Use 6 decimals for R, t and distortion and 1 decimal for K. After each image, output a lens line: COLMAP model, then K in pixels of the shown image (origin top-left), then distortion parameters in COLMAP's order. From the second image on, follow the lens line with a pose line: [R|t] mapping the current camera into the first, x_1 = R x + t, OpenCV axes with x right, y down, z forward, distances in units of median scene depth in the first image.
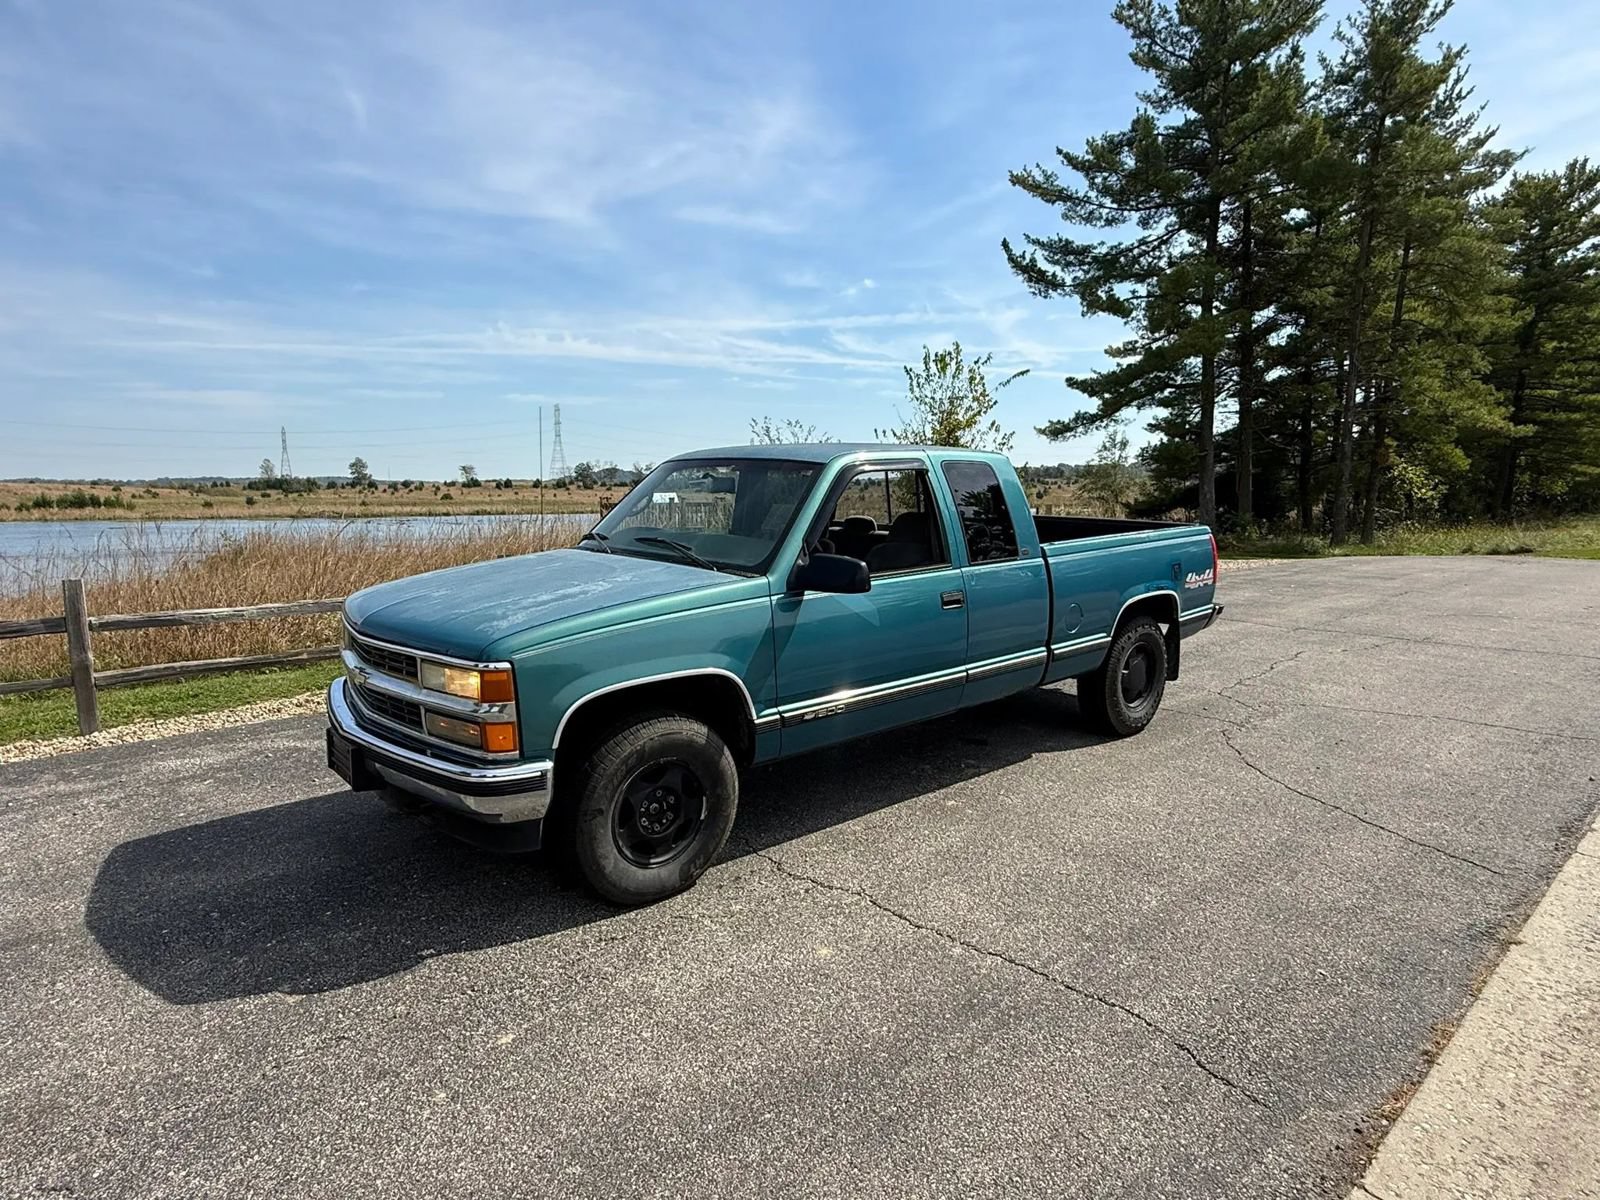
lens RADIAL K [[920.7, 0, 787.8], [0, 920.7, 599.5], [0, 0, 1]] dist [0.002904, -0.000489]
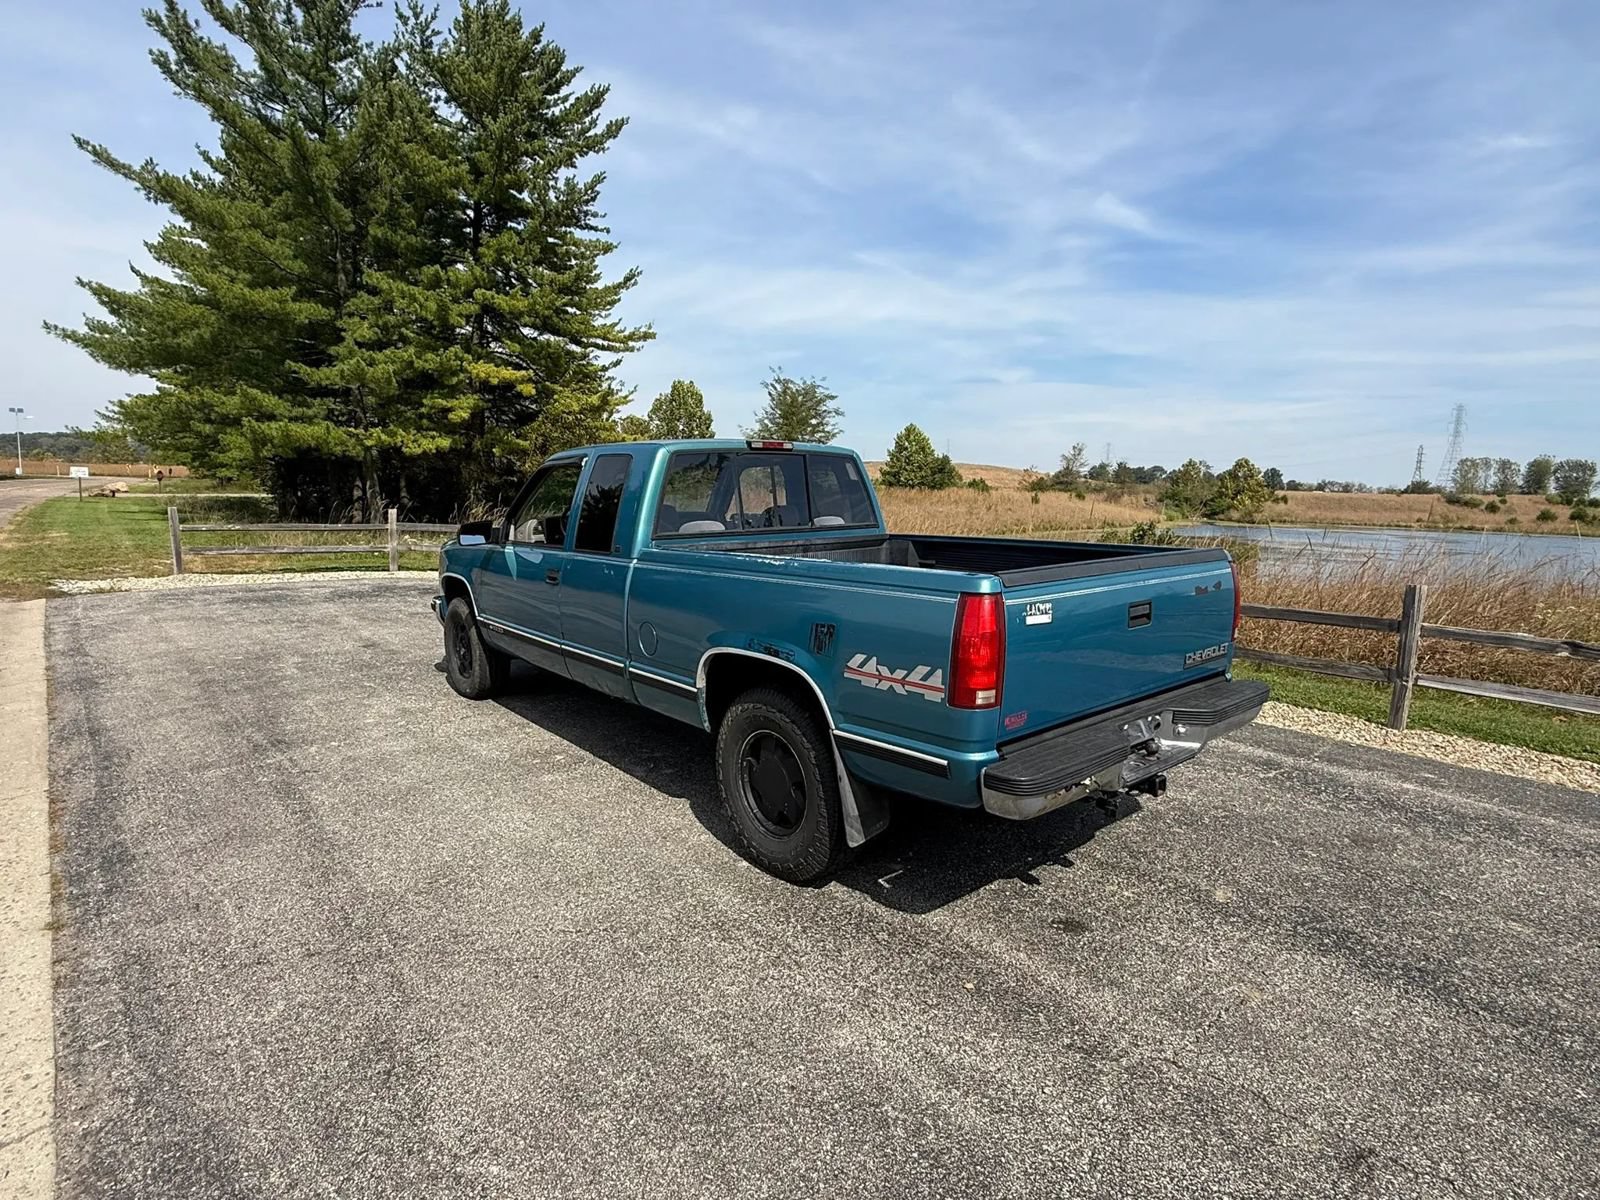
lens RADIAL K [[846.2, 0, 795.6], [0, 846.2, 606.1], [0, 0, 1]] dist [0.002312, -0.001222]
pose [[-0.013805, 0.143280, -0.989586, 0.229612], [-0.146442, 0.978719, 0.143749, -0.029911], [0.989123, 0.146902, 0.007471, 0.243818]]
